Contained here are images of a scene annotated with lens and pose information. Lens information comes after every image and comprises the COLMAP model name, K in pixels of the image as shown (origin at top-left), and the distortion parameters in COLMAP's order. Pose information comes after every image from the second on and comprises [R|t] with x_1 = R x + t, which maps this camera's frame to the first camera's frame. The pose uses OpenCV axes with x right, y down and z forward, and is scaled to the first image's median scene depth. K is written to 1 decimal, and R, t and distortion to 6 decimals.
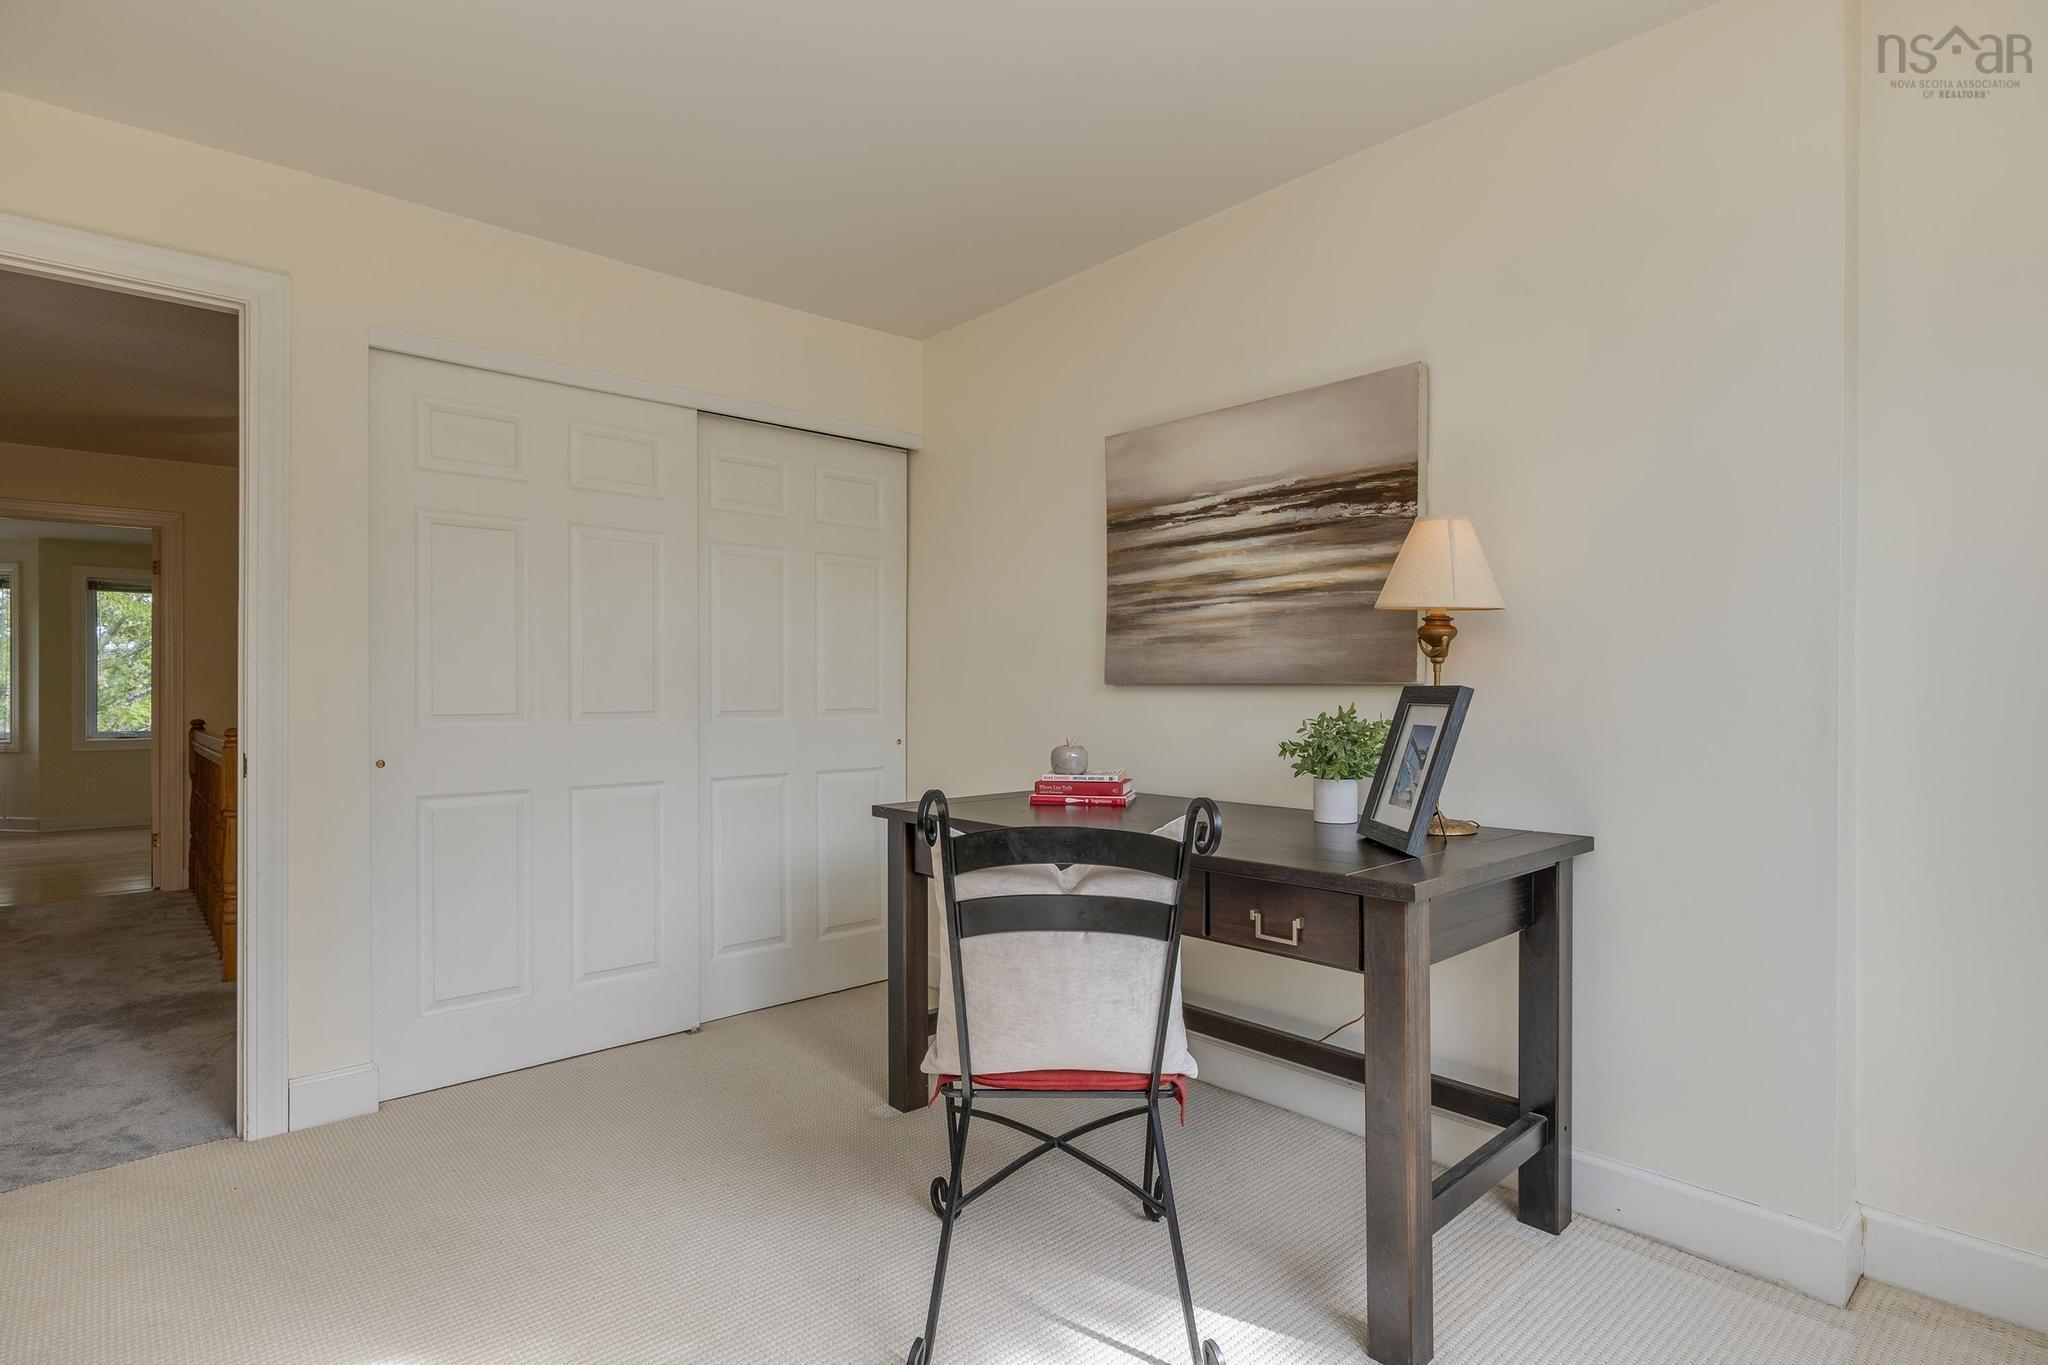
lens RADIAL K [[1028.2, 0, 1028.8], [0, 1028.2, 682.3], [0, 0, 1]] dist [-0.004768, 0.002680]
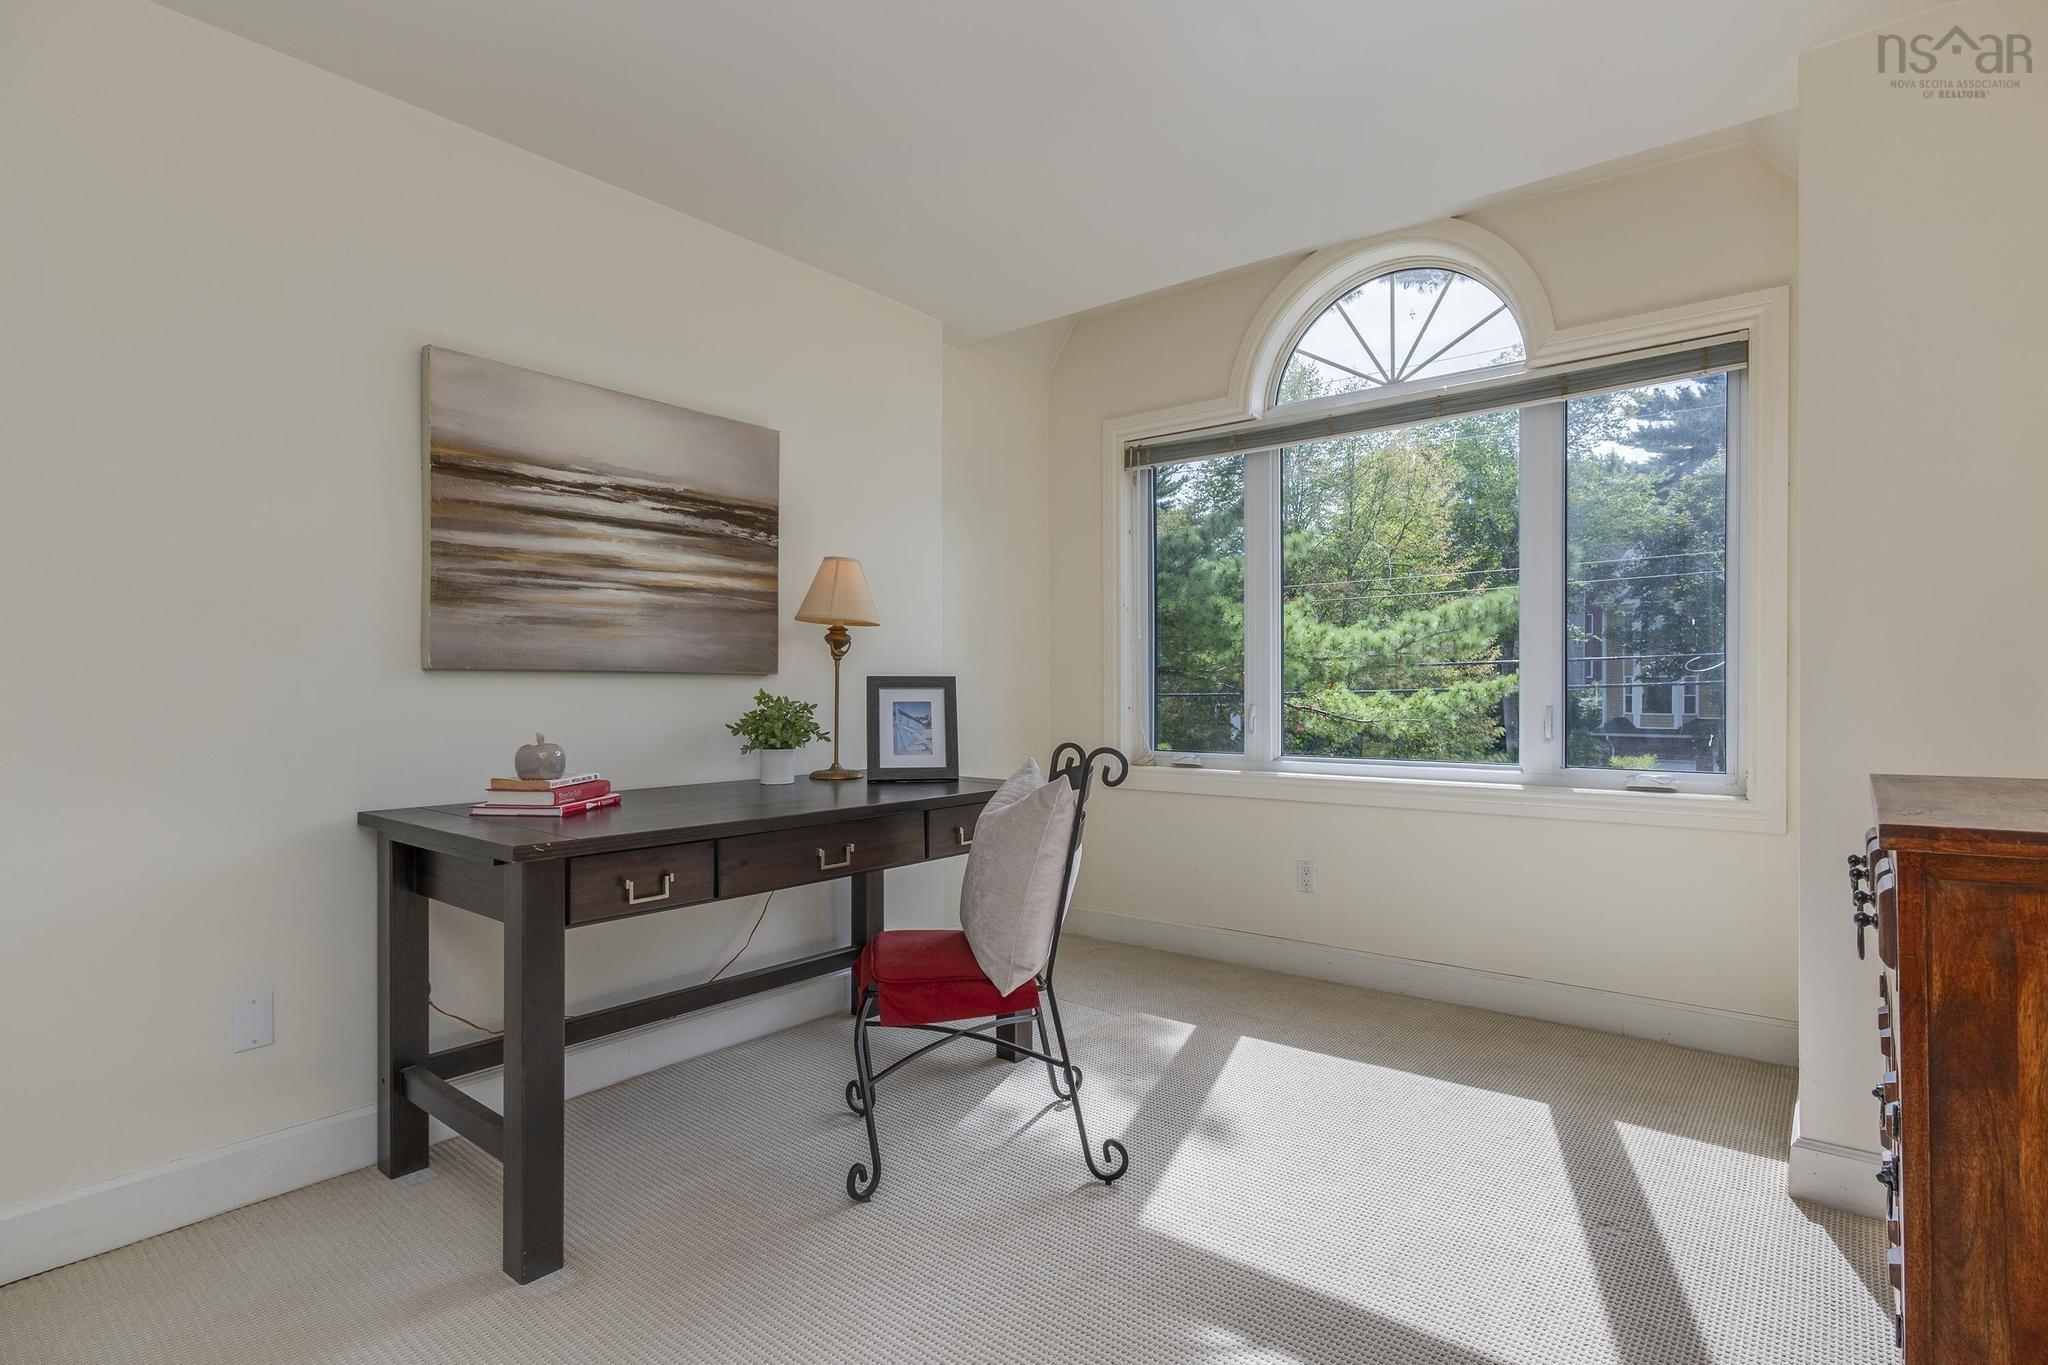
lens RADIAL K [[1028.2, 0, 1026.9], [0, 1028.2, 684.9], [0, 0, 1]] dist [-0.004768, 0.002680]
pose [[-0.157379, 0.005535, 0.987523, -0.845741], [-0.002054, 0.999980, -0.005932, 0.019429], [-0.987536, -0.002962, -0.157364, 0.771006]]
